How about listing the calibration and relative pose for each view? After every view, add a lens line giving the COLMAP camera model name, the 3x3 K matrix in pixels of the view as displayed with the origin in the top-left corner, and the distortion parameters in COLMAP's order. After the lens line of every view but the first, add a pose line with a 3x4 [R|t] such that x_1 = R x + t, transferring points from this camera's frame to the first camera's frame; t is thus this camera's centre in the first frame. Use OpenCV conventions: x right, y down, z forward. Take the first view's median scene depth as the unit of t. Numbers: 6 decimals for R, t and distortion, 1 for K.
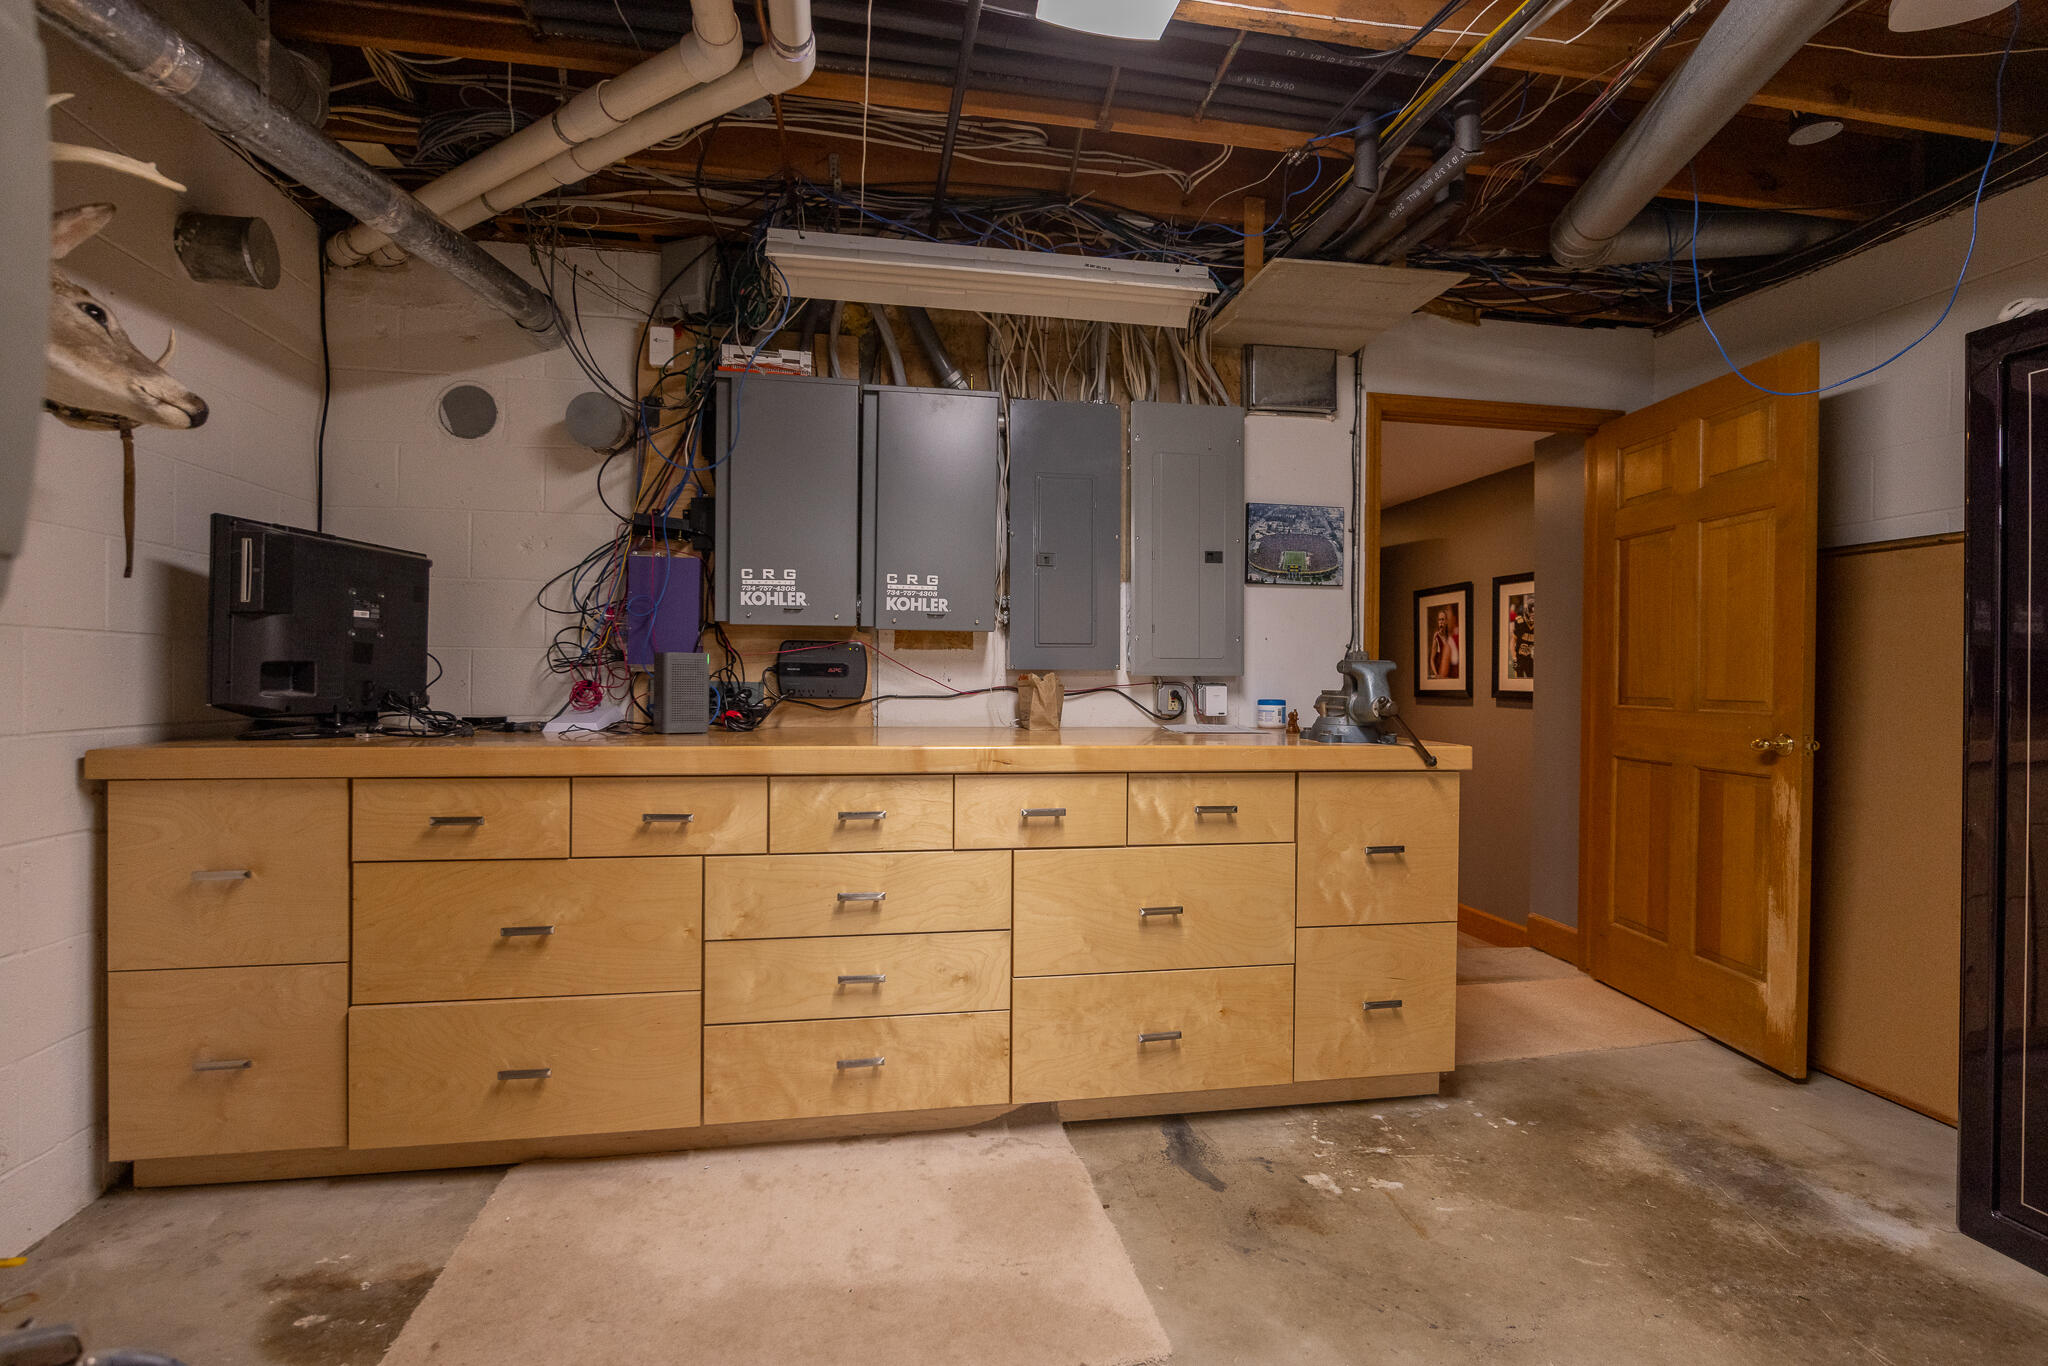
lens RADIAL K [[939.8, 0, 1024.0], [0, 939.8, 683.0], [0, 0, 1]] dist [-0.001078, -0.000060]
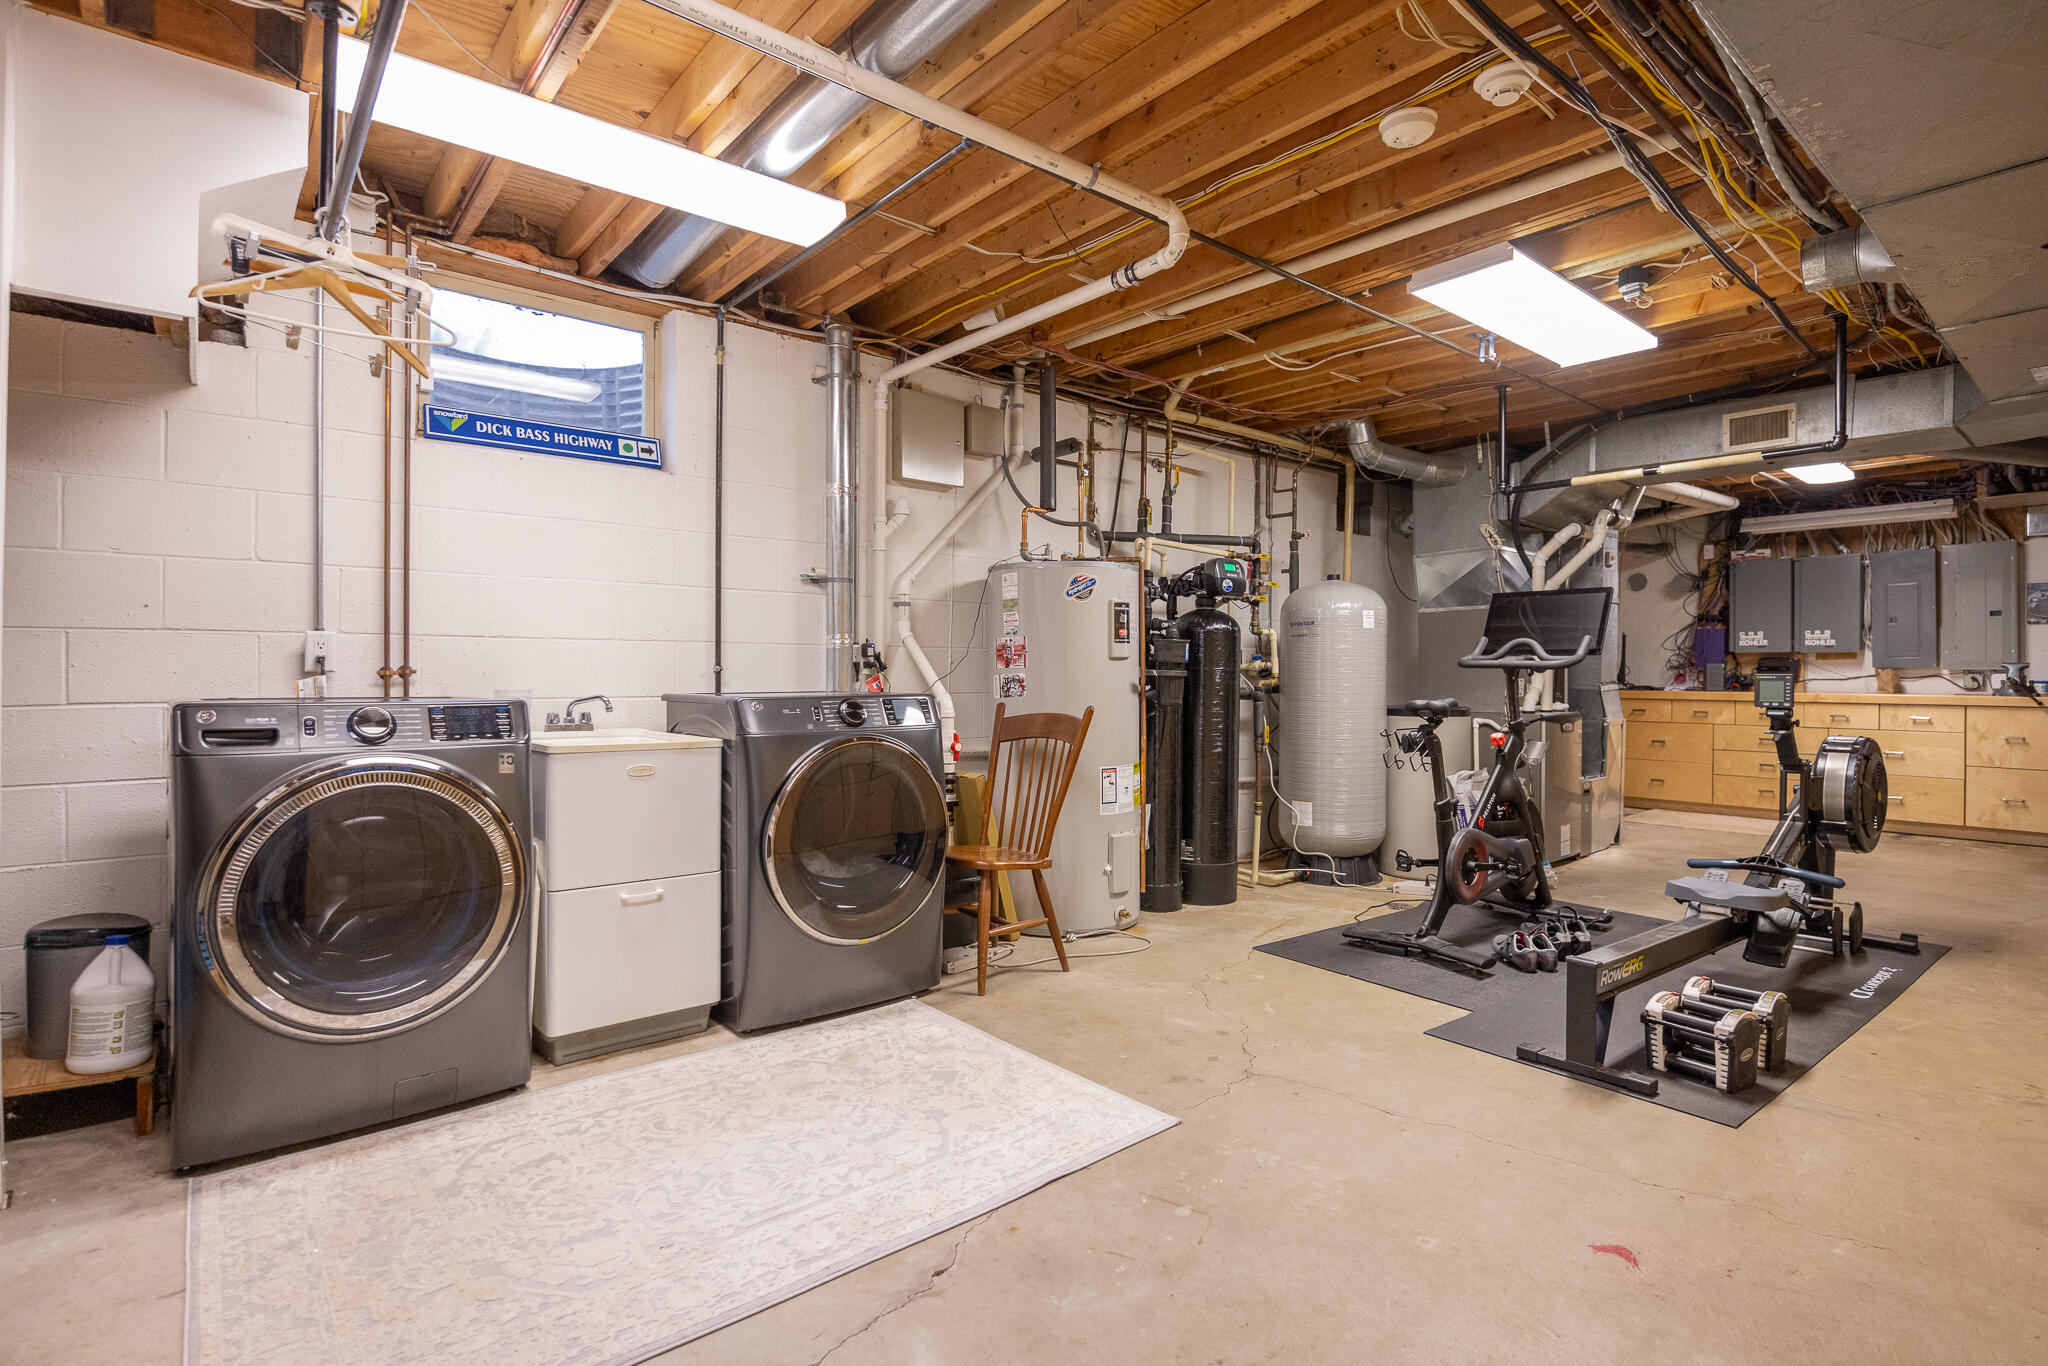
lens RADIAL K [[1000.2, 0, 1026.4], [0, 1000.2, 670.5], [0, 0, 1]] dist [-0.001785, -0.000352]
pose [[0.496445, -0.010268, -0.868007, 1.167600], [-0.001222, 0.999921, -0.012527, 0.028080], [0.868067, 0.007279, 0.496393, -2.202482]]
